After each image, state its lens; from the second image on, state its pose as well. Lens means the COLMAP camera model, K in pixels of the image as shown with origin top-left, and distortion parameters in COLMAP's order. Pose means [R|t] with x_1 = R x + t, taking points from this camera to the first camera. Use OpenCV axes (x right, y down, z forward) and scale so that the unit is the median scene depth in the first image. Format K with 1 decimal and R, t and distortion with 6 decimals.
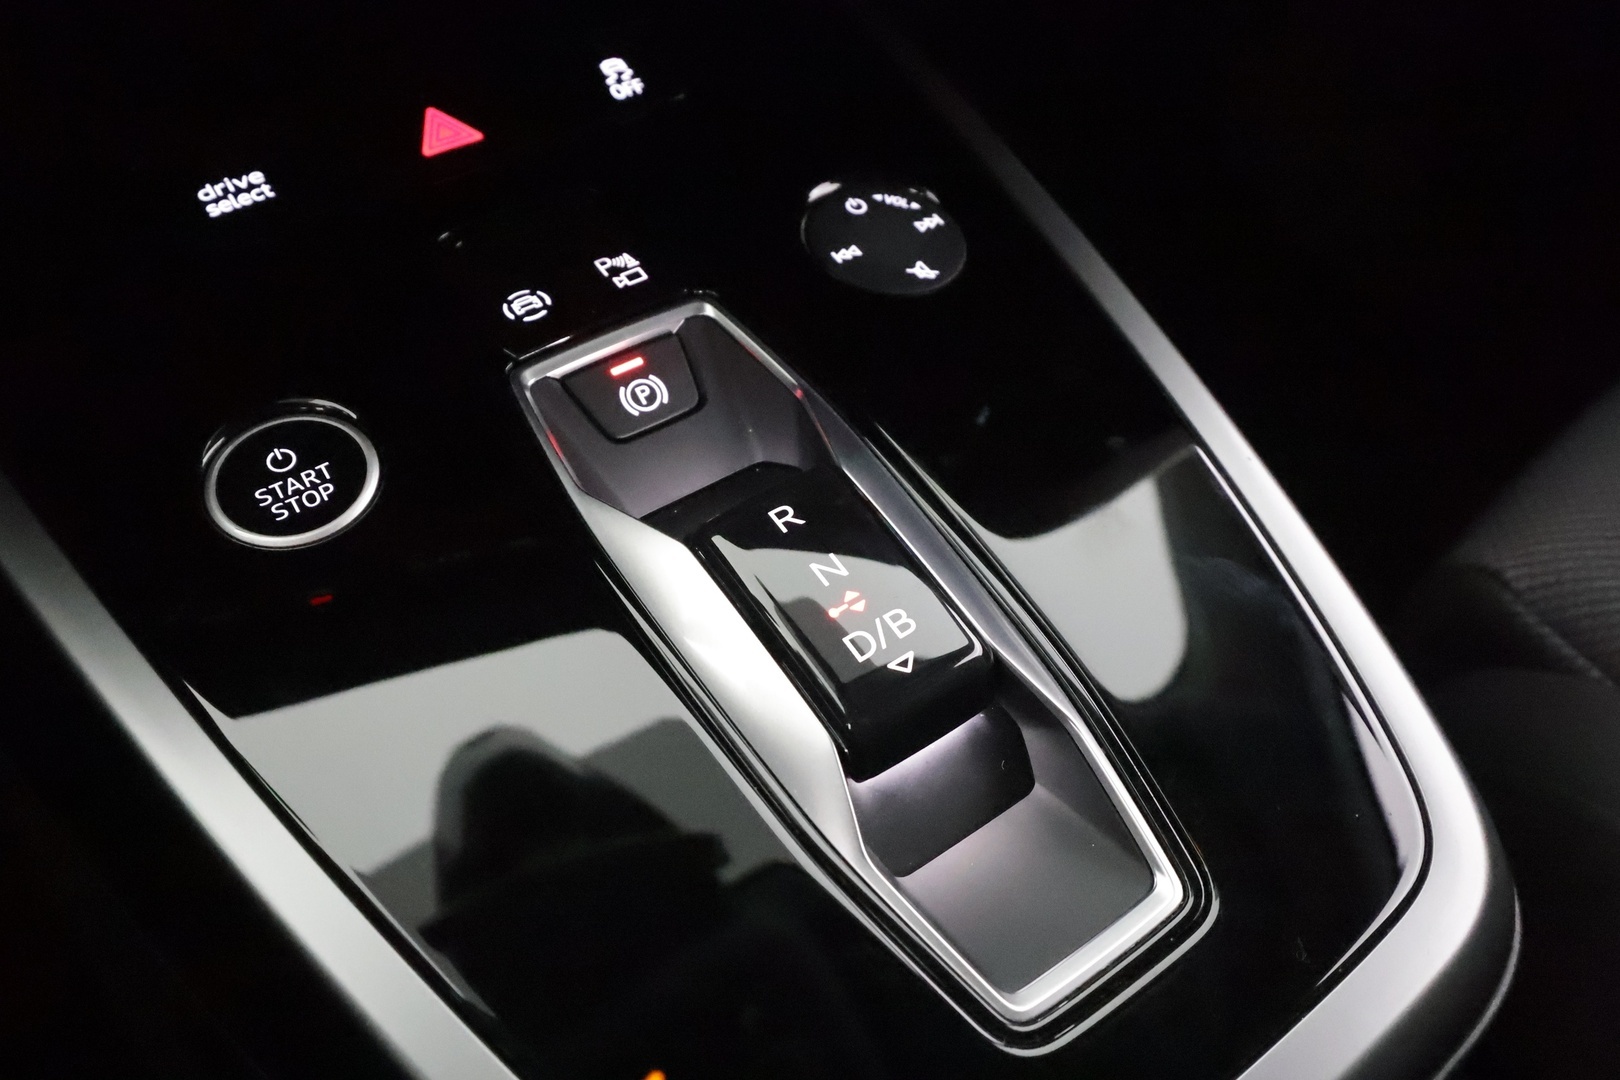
lens RADIAL K [[1278.6, 0, 800.6], [0, 1278.6, 541.5], [0, 0, 1]] dist [0.011341, -0.012837]
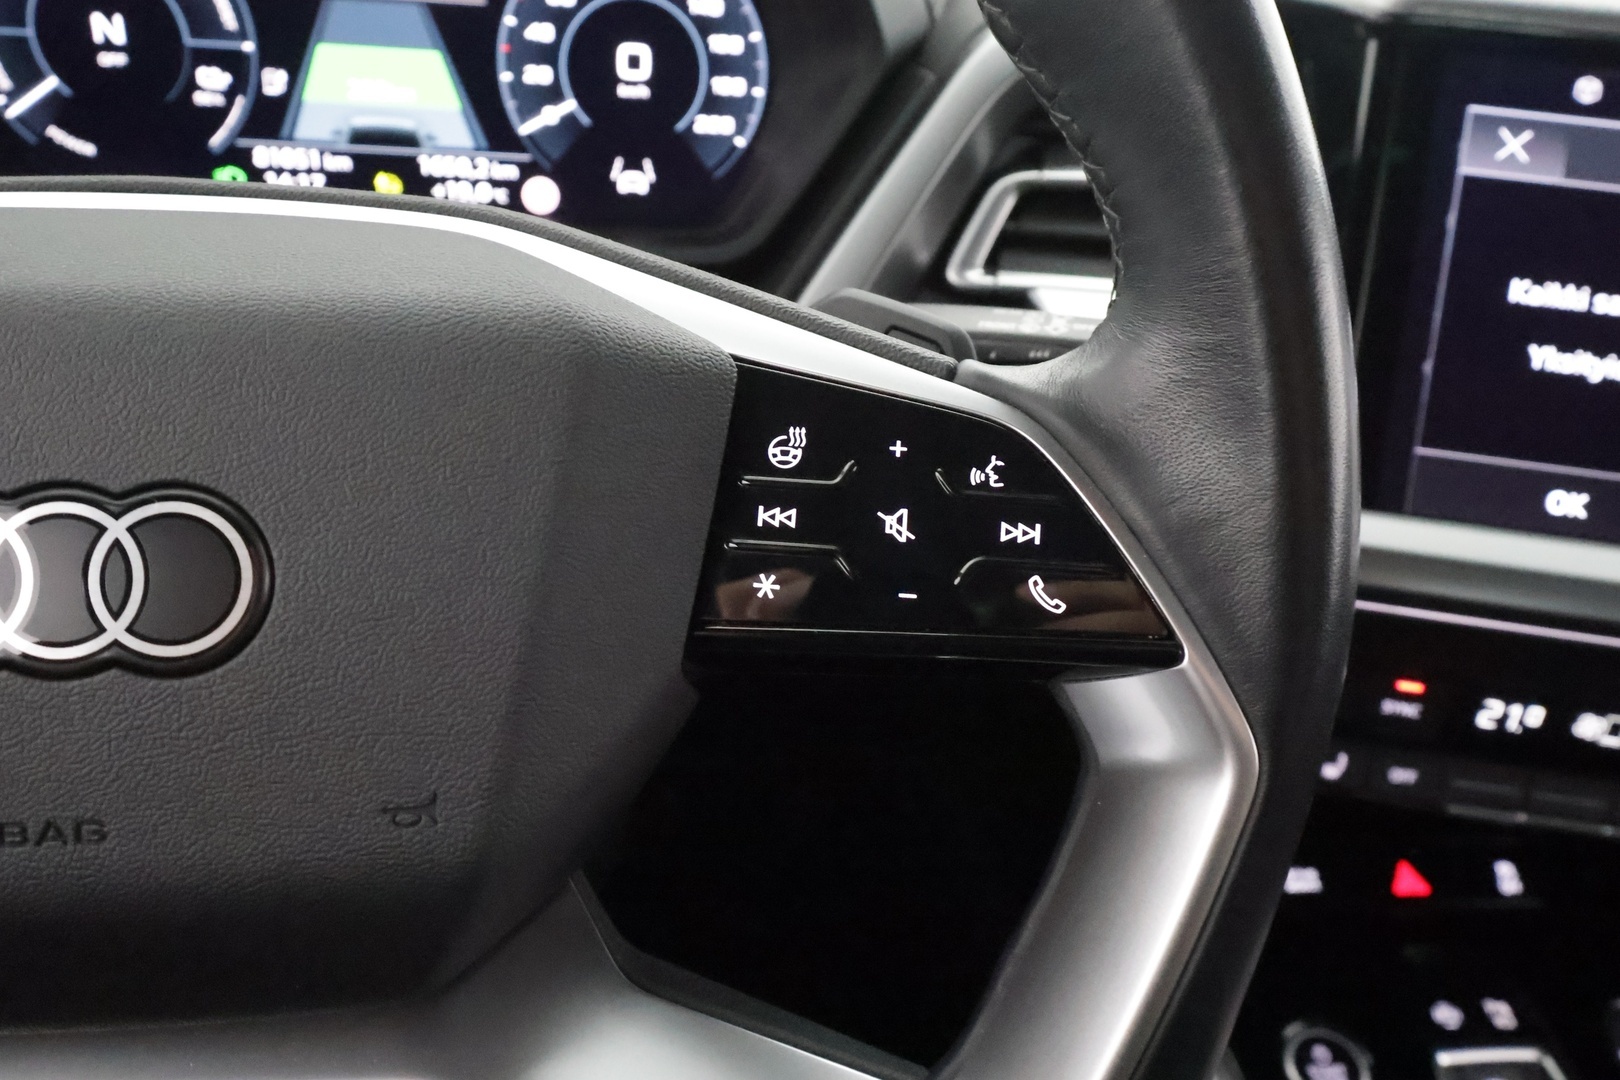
lens RADIAL K [[1278.6, 0, 802.6], [0, 1278.6, 537.3], [0, 0, 1]] dist [0.011341, -0.012837]
pose [[0.860504, 0.336538, -0.382459, -0.531617], [-0.415800, 0.897729, -0.145577, -0.141678], [0.294353, 0.284296, 0.912432, -1.189509]]
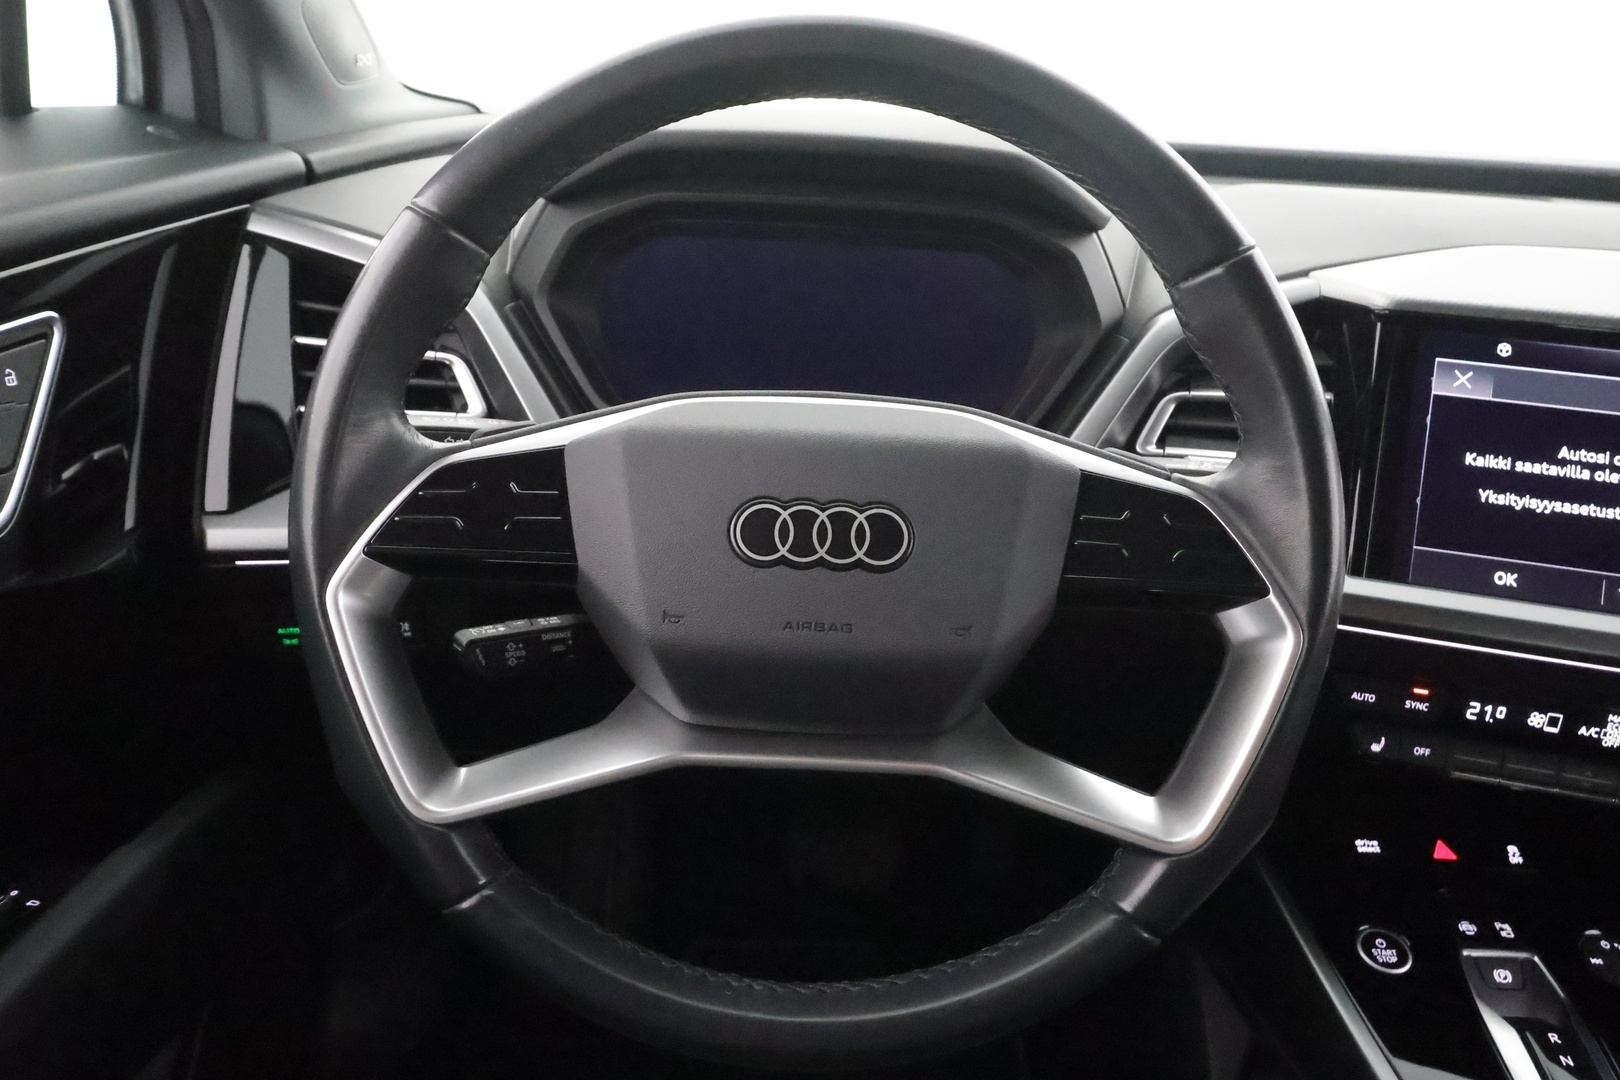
lens RADIAL K [[1202.4, 0, 808.0], [0, 1202.4, 544.0], [0, 0, 1]] dist [0.014323, -0.006662]
pose [[0.809546, 0.290213, -0.510306, -0.270357], [-0.456932, 0.857249, -0.237353, 0.392956], [0.368576, 0.425323, 0.826590, -2.133675]]
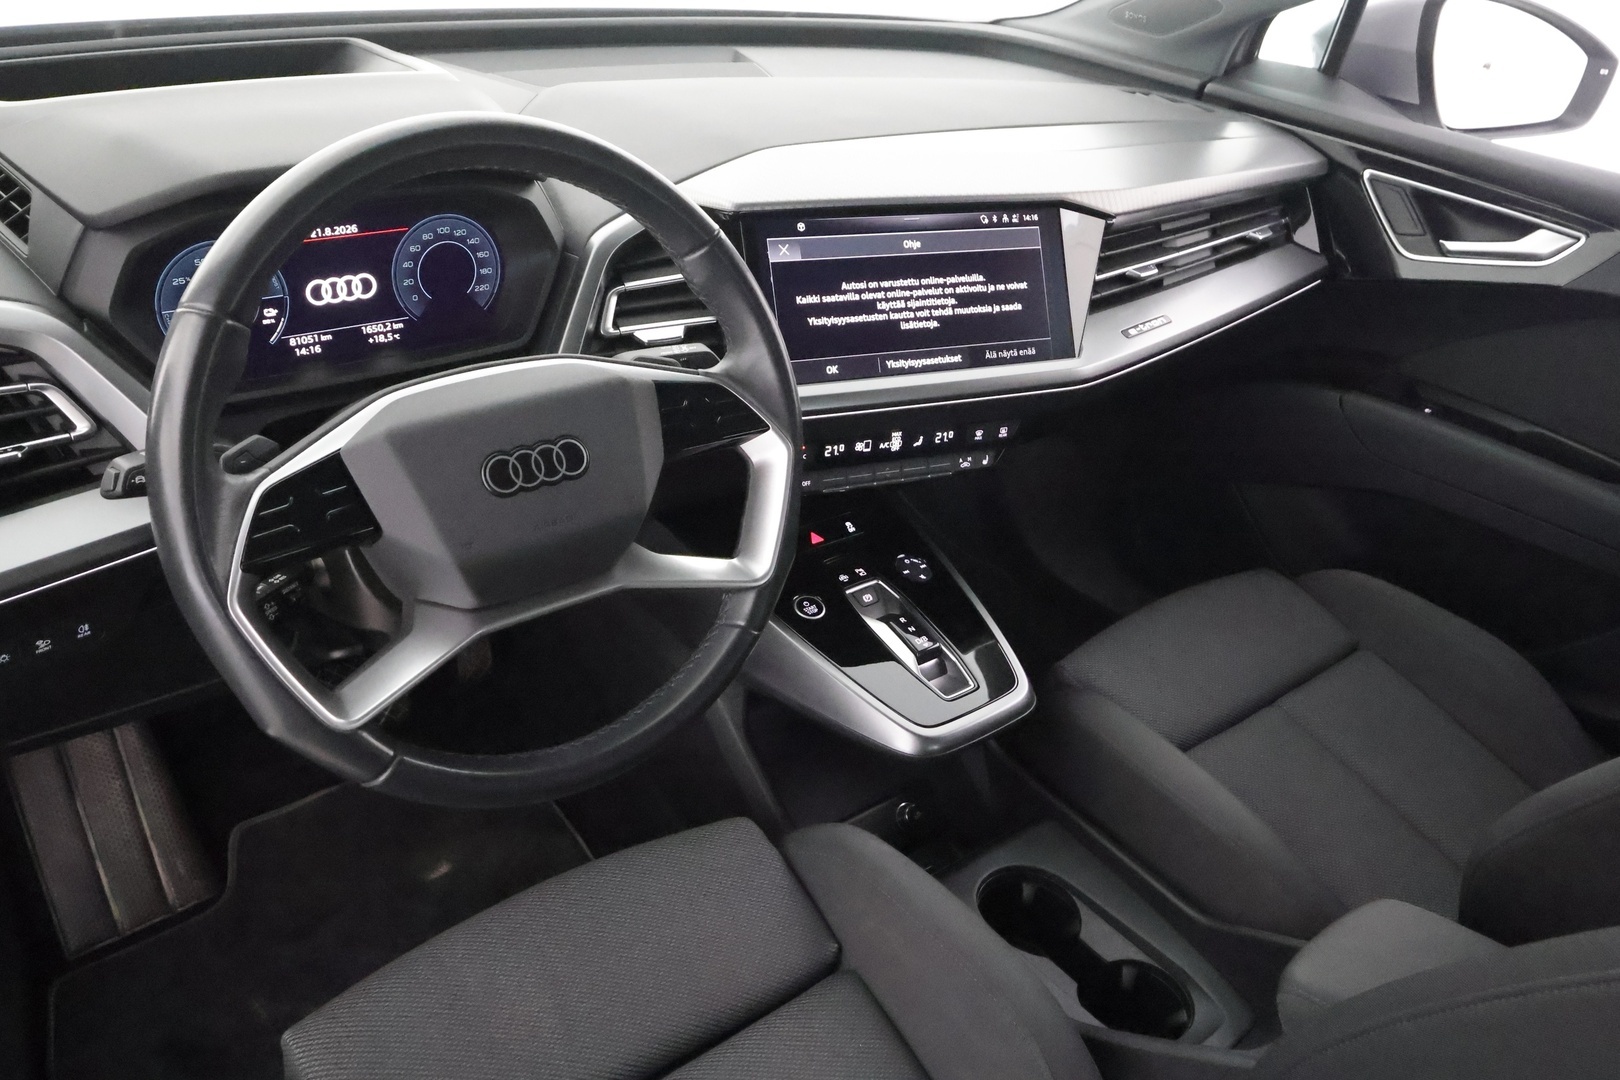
lens RADIAL K [[1278.6, 0, 802.4], [0, 1278.6, 534.9], [0, 0, 1]] dist [0.011341, -0.012837]
pose [[0.992061, 0.072362, 0.102855, -0.843133], [-0.046539, 0.971052, -0.234289, 0.761930], [-0.116831, 0.227642, 0.966711, -3.528747]]
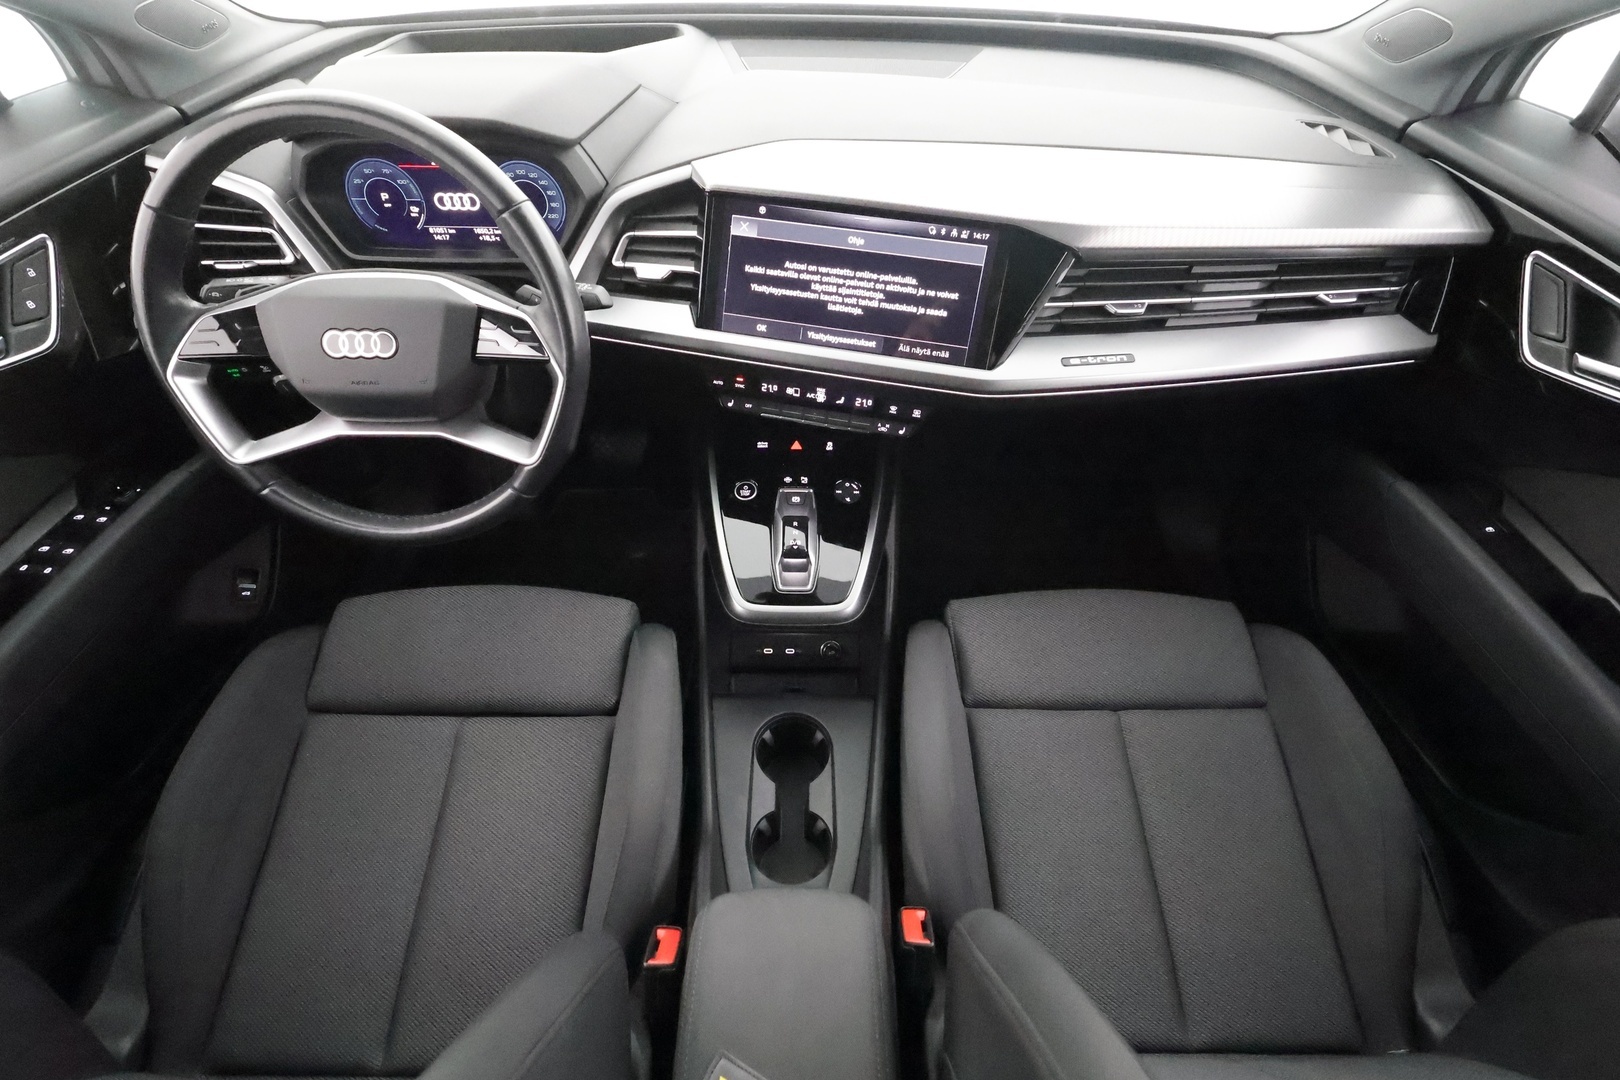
lens RADIAL K [[750.2, 0, 805.2], [0, 750.2, 541.5], [0, 0, 1]] dist [0.001151, 0.001709]
pose [[0.812143, 0.441832, -0.381062, 1.441992], [-0.424928, 0.895459, 0.132629, -0.438085], [0.399825, 0.054210, 0.914987, -2.441271]]
